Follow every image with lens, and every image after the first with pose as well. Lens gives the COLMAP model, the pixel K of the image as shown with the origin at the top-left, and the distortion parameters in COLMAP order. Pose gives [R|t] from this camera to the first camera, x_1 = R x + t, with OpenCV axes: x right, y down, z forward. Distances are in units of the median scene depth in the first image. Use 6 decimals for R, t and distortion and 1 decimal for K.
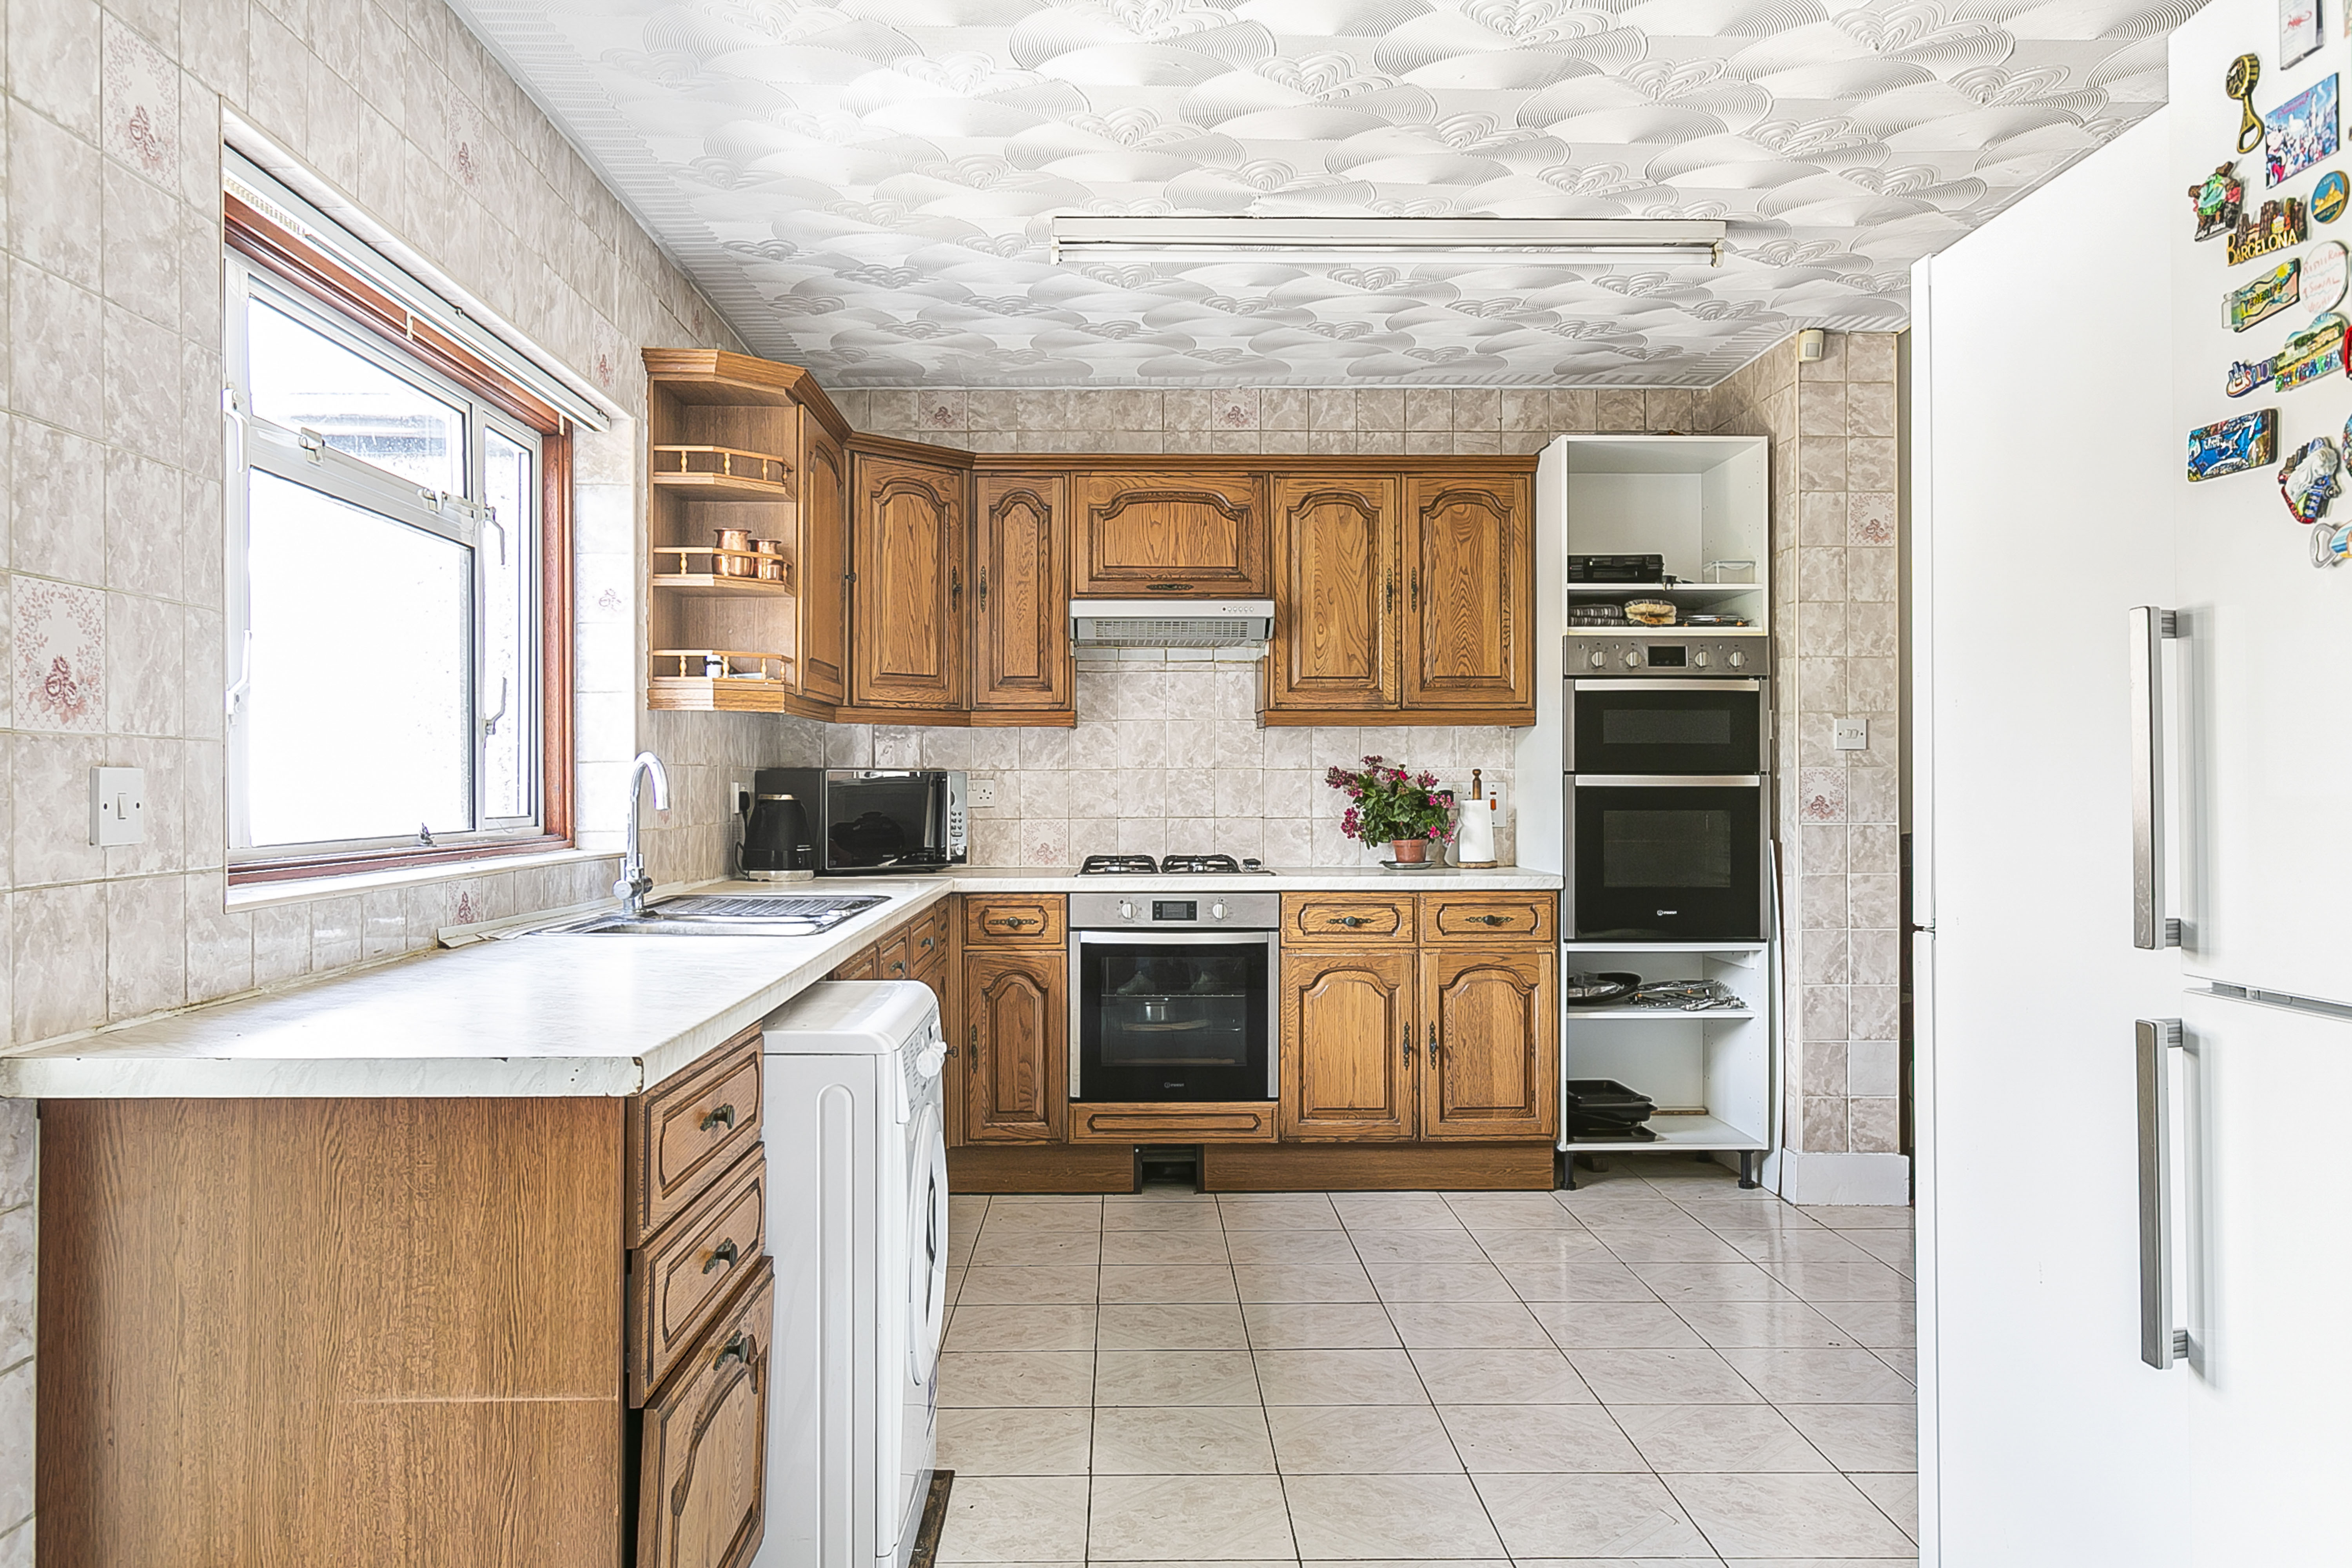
lens RADIAL K [[1702.6, 0, 1171.1], [0, 1702.6, 717.5], [0, 0, 1]] dist [-0.003613, 0.000301]
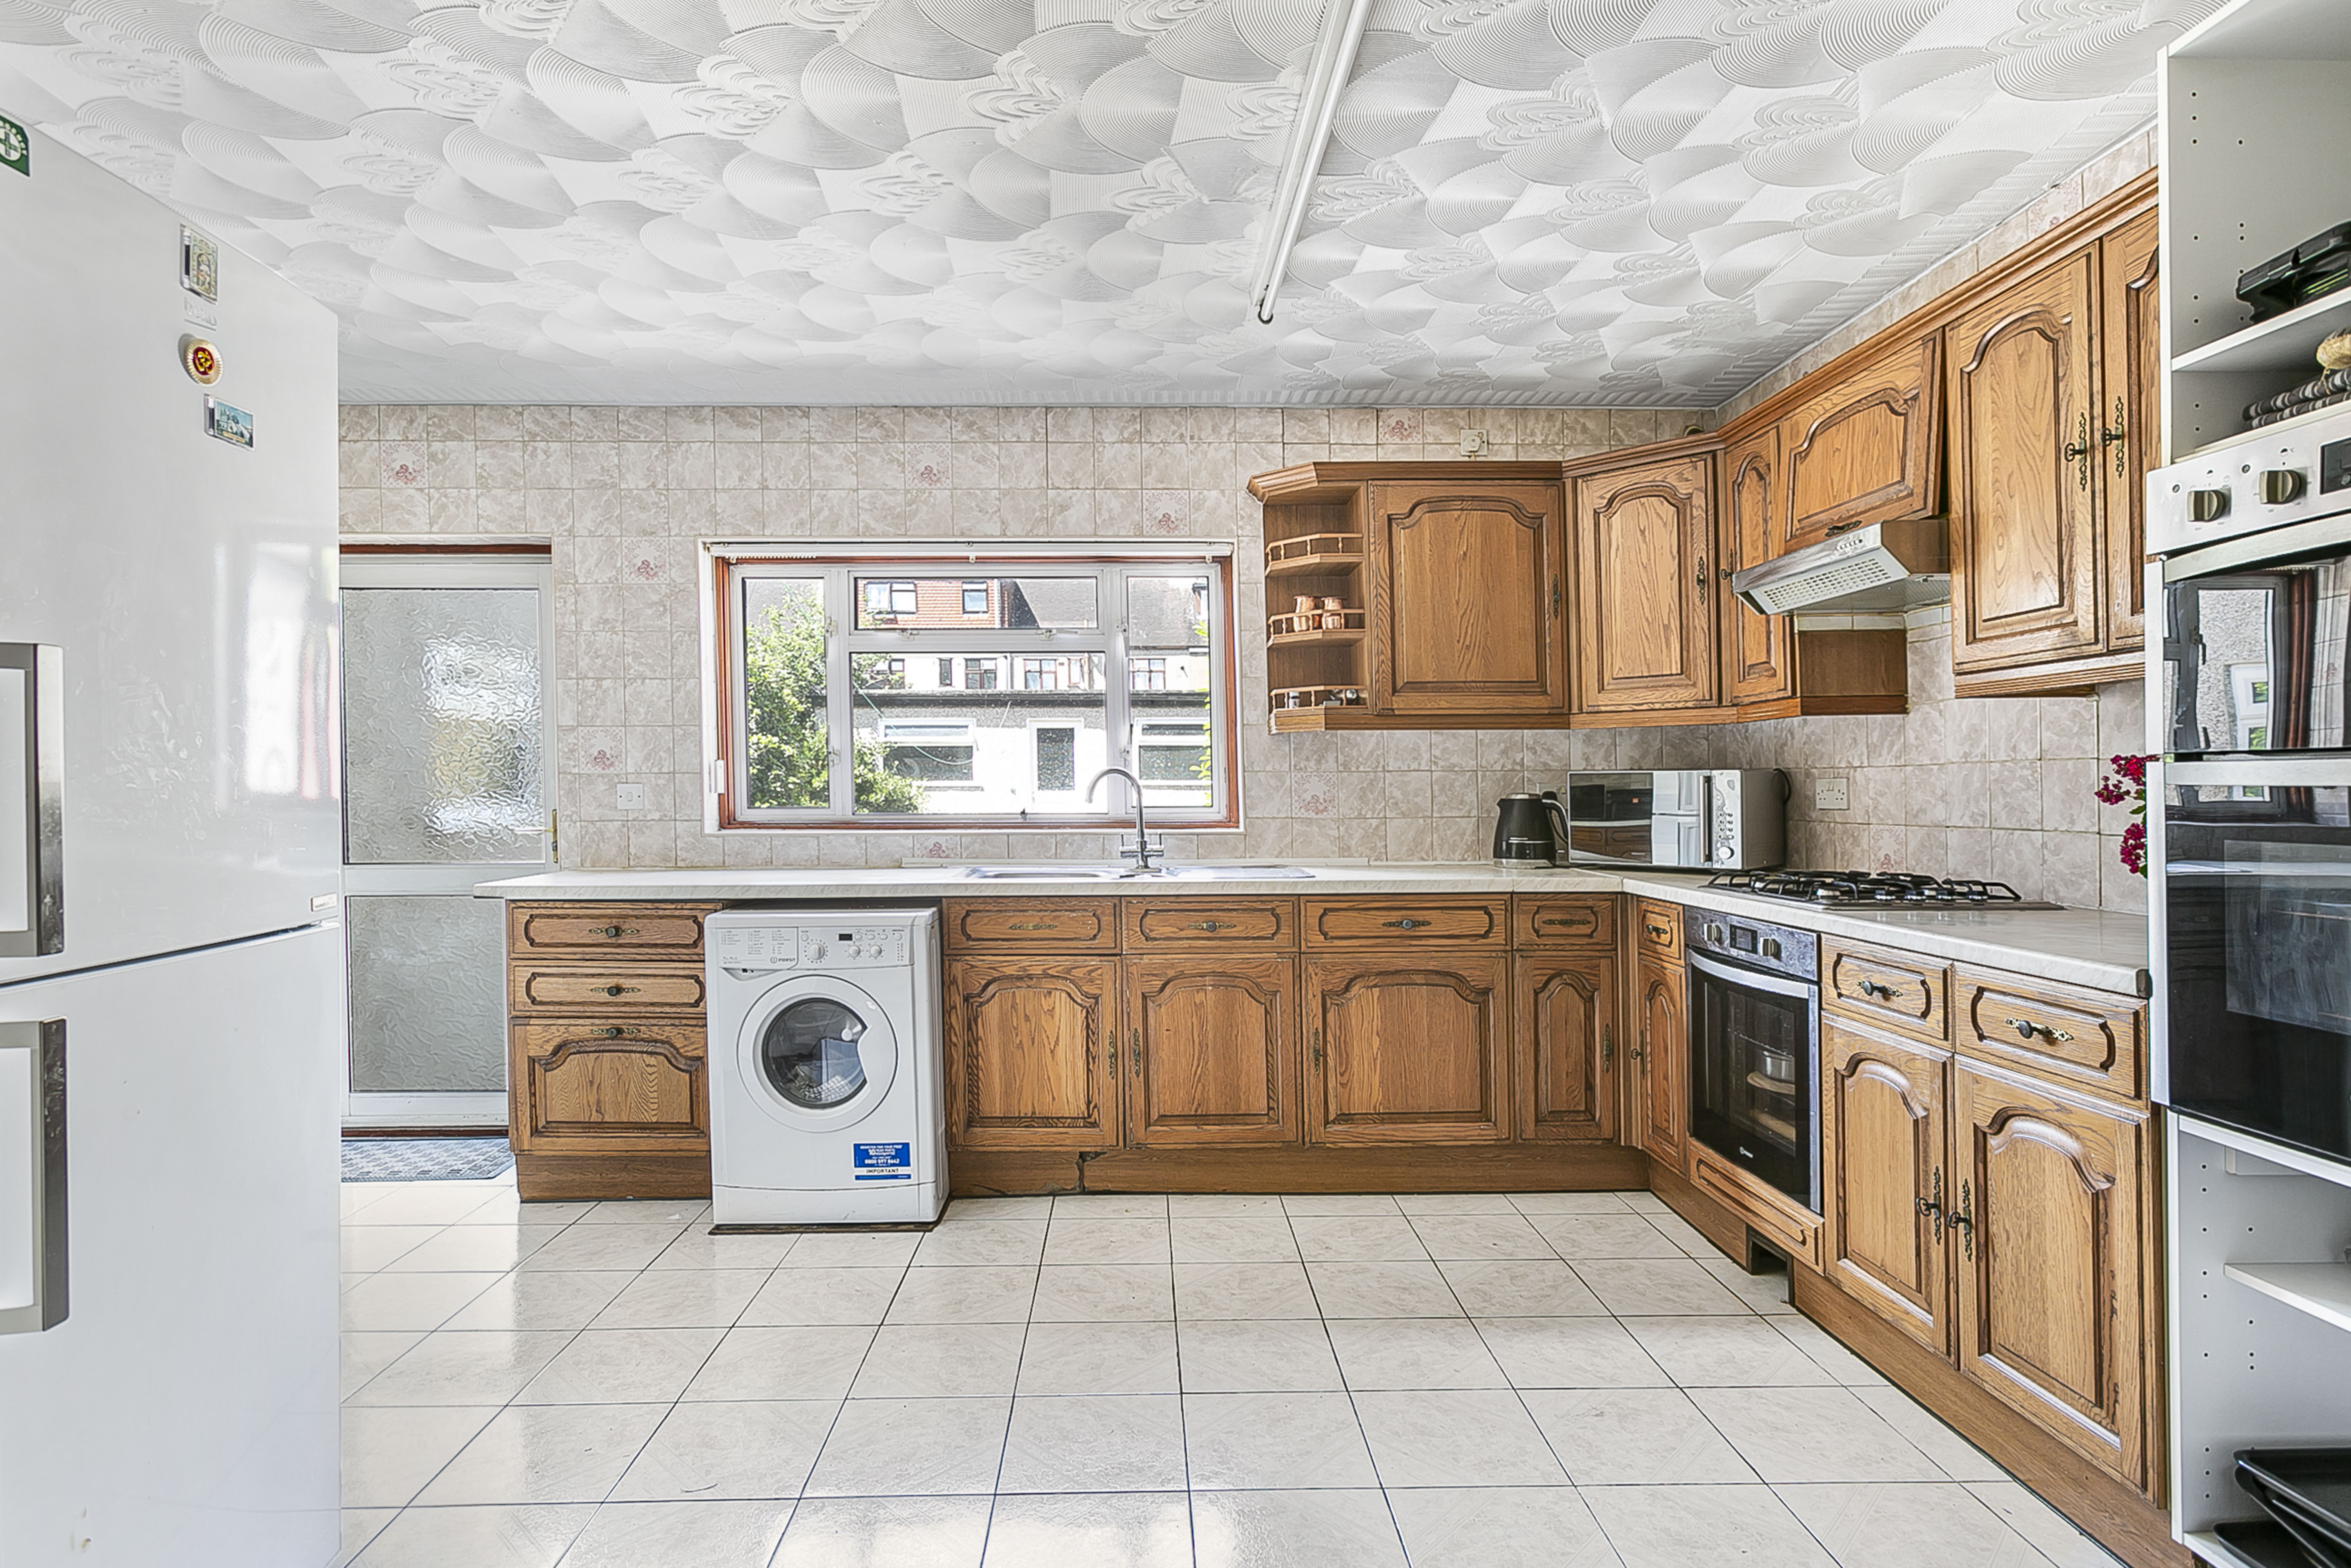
lens RADIAL K [[1204.5, 0, 1158.0], [0, 1204.5, 778.3], [0, 0, 1]] dist [-0.016240, 0.001366]
pose [[0.002455, -0.006515, -0.999976, 0.543106], [0.043997, 0.999011, -0.006401, 0.026499], [0.999029, -0.043980, 0.002740, 0.684681]]
